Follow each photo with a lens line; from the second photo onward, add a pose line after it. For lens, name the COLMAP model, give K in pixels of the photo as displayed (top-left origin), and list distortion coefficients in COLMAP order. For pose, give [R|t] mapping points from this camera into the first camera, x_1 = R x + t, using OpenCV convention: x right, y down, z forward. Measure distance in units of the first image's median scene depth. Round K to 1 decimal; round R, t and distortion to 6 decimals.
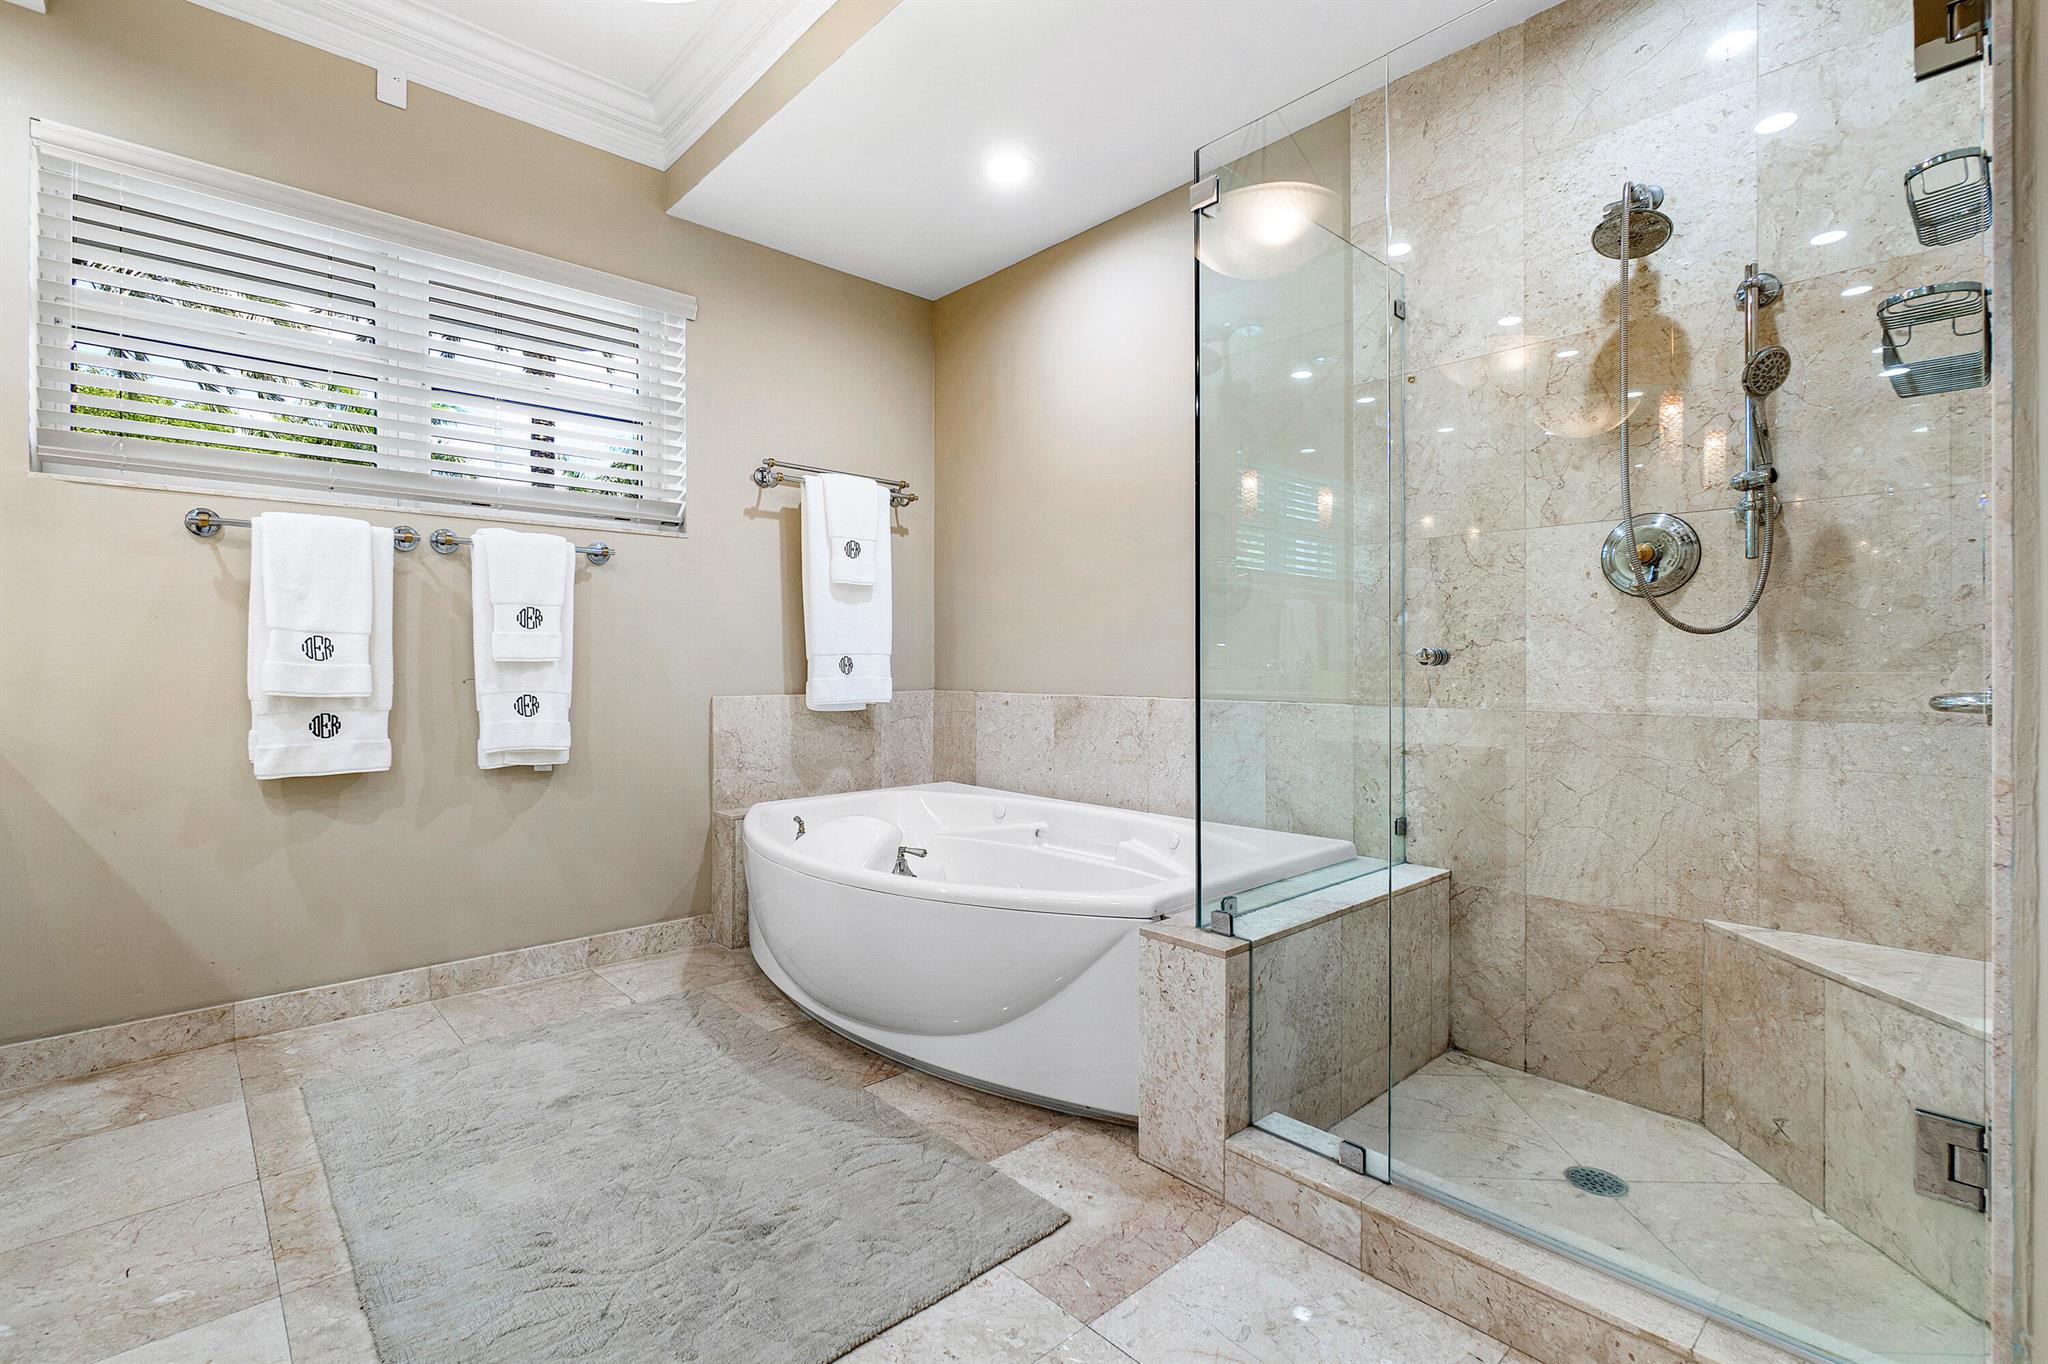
lens RADIAL K [[925.0, 0, 1011.0], [0, 925.0, 670.8], [0, 0, 1]] dist [-0.012229, -0.000463]
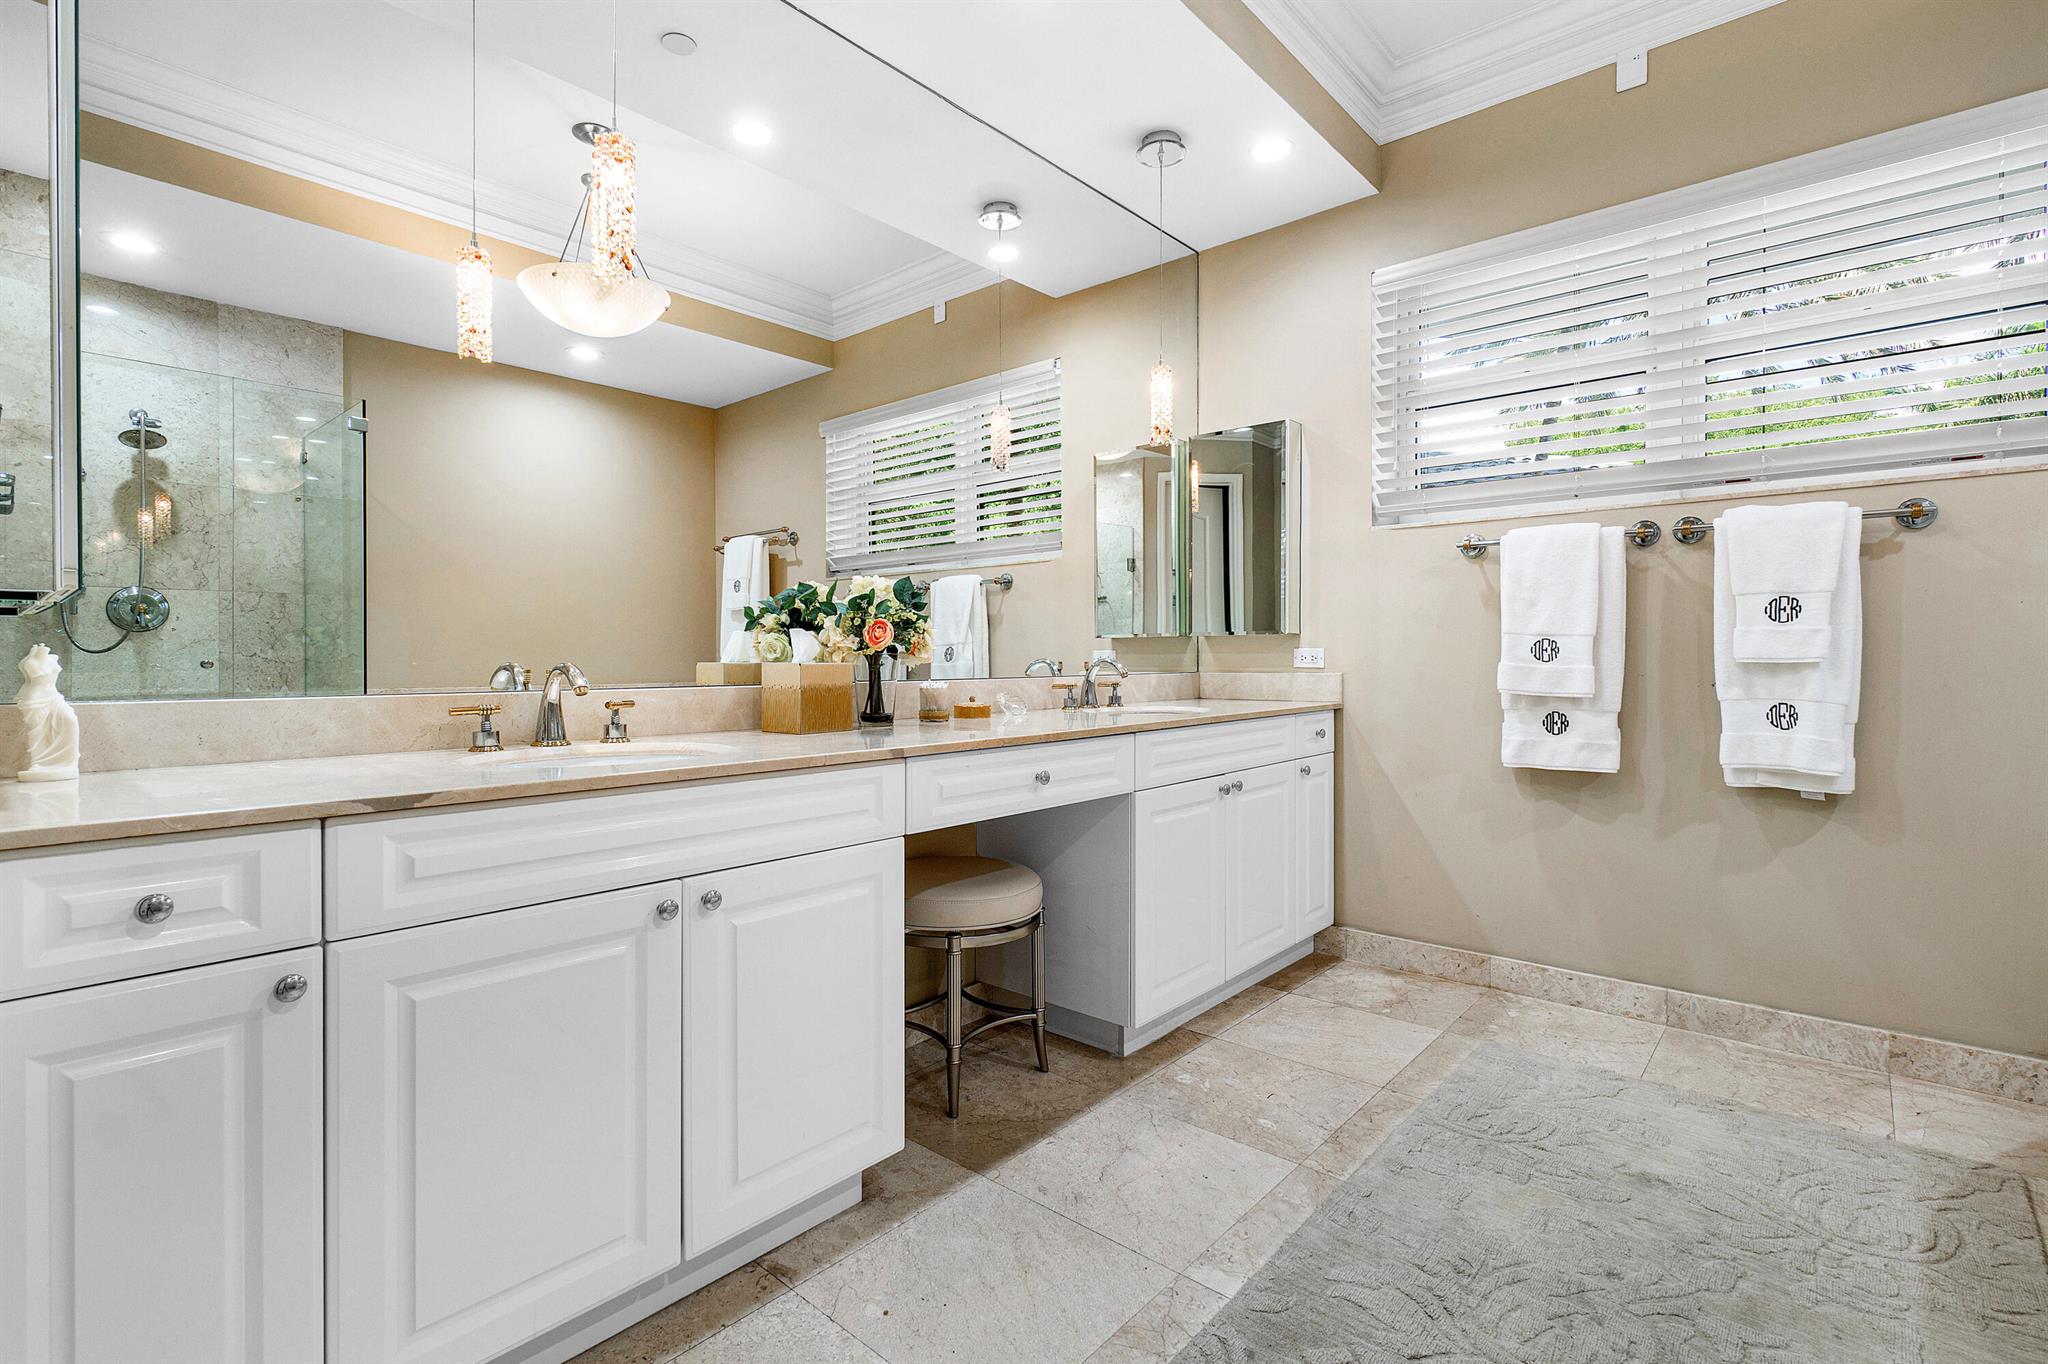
lens RADIAL K [[925.0, 0, 1011.0], [0, 925.0, 670.8], [0, 0, 1]] dist [-0.012229, -0.000463]
pose [[0.100881, 0.011928, -0.994827, 0.238909], [-0.005481, 0.999920, 0.011433, -0.008915], [0.994883, 0.004300, 0.100938, 0.260249]]
